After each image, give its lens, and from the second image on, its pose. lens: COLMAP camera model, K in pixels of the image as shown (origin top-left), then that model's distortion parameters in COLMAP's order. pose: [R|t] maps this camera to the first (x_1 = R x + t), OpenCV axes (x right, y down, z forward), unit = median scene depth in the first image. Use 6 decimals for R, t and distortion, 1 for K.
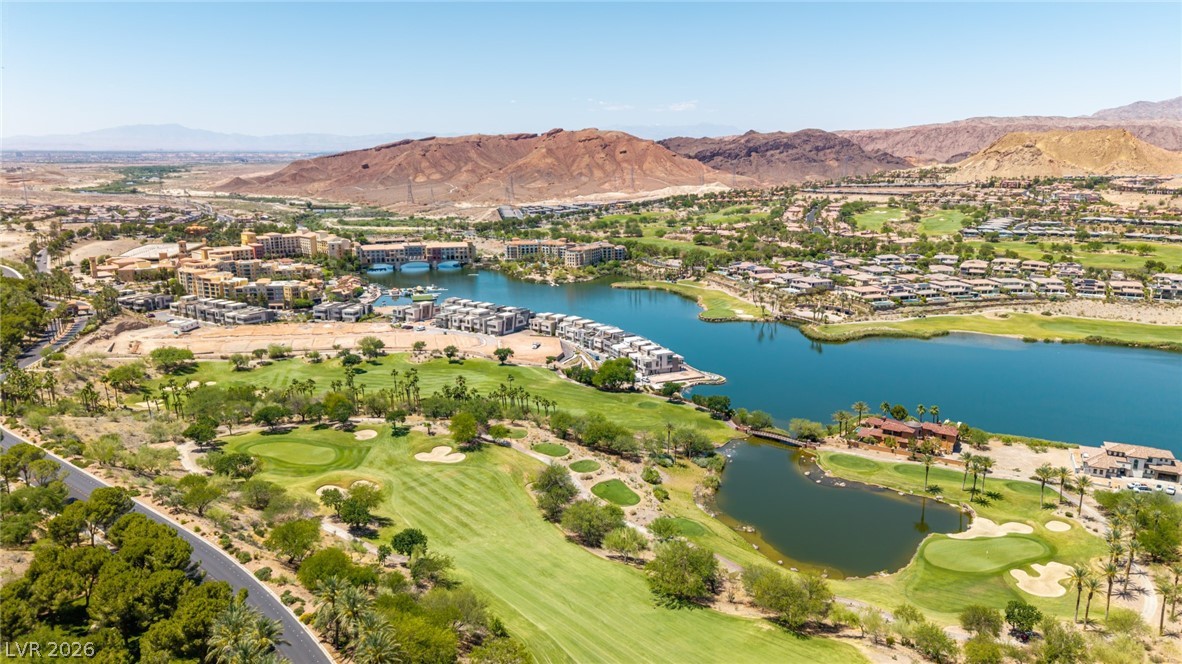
lens RADIAL K [[789.1, 0, 596.6], [0, 789.1, 344.8], [0, 0, 1]] dist [0.036799, -0.042193]
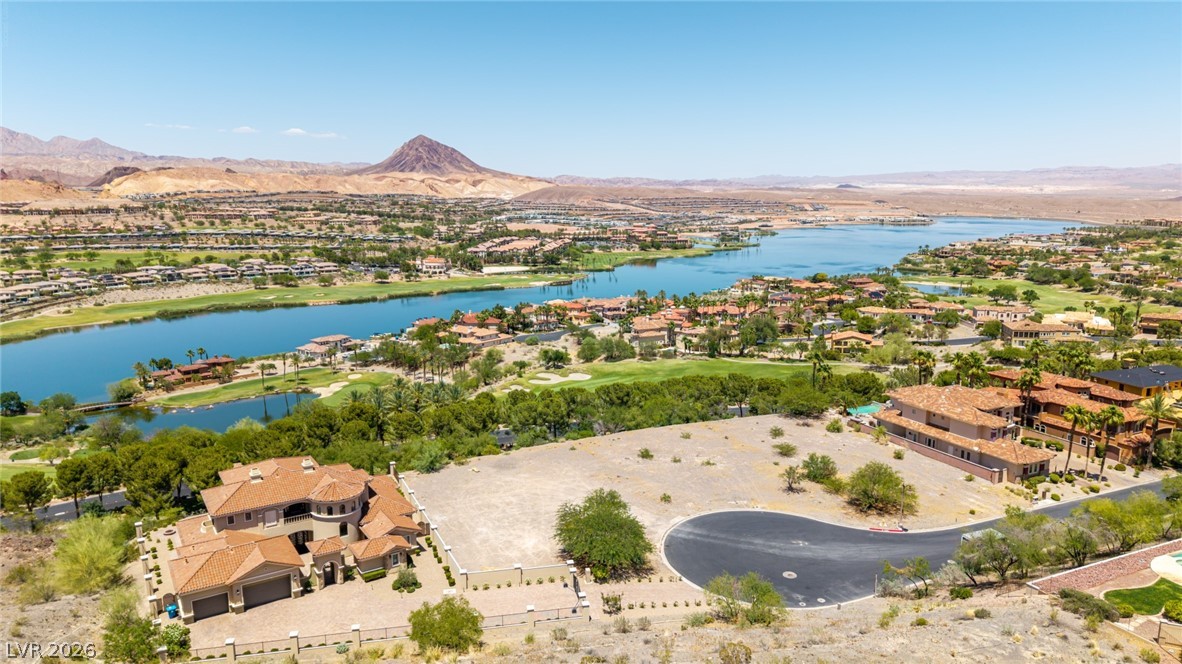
lens RADIAL K [[789.1, 0, 593.0], [0, 789.1, 339.9], [0, 0, 1]] dist [0.036799, -0.042193]
pose [[0.228970, -0.178770, 0.956877, -0.245802], [0.231663, 0.964757, 0.124807, 0.020861], [-0.945465, 0.193096, 0.262314, 0.034646]]
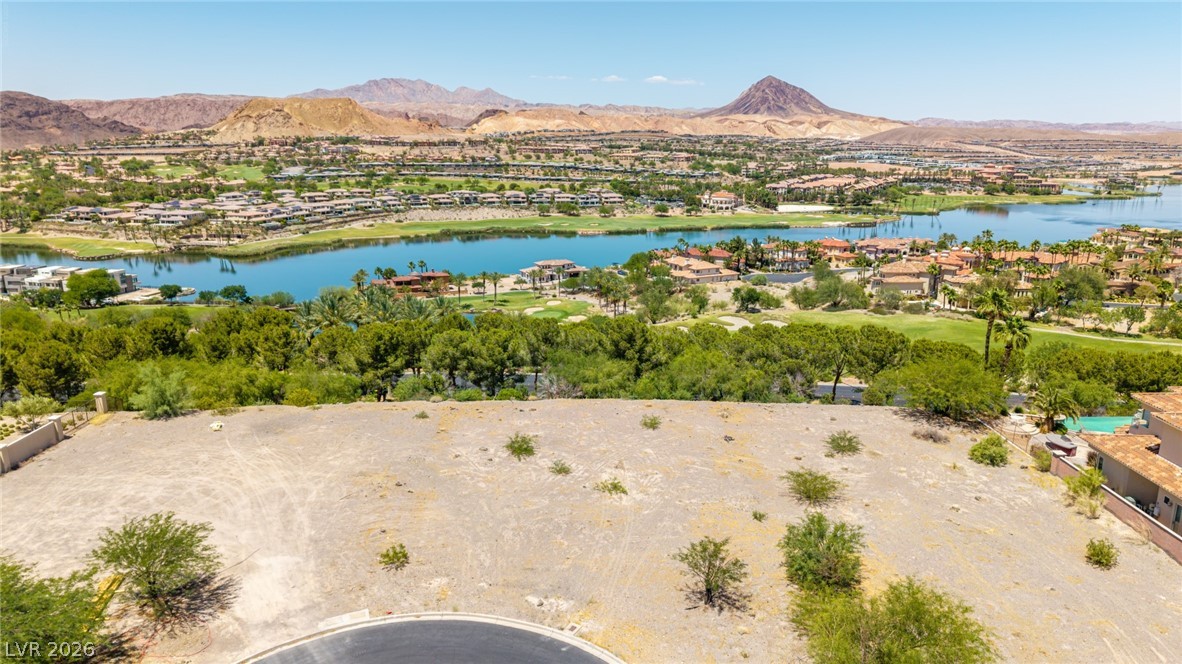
lens RADIAL K [[789.1, 0, 592.5], [0, 789.1, 335.2], [0, 0, 1]] dist [0.036799, -0.042193]
pose [[0.613024, -0.187959, 0.767380, -0.146702], [0.182785, 0.978678, 0.093694, 0.049120], [-0.768629, 0.082829, 0.634310, 0.011732]]
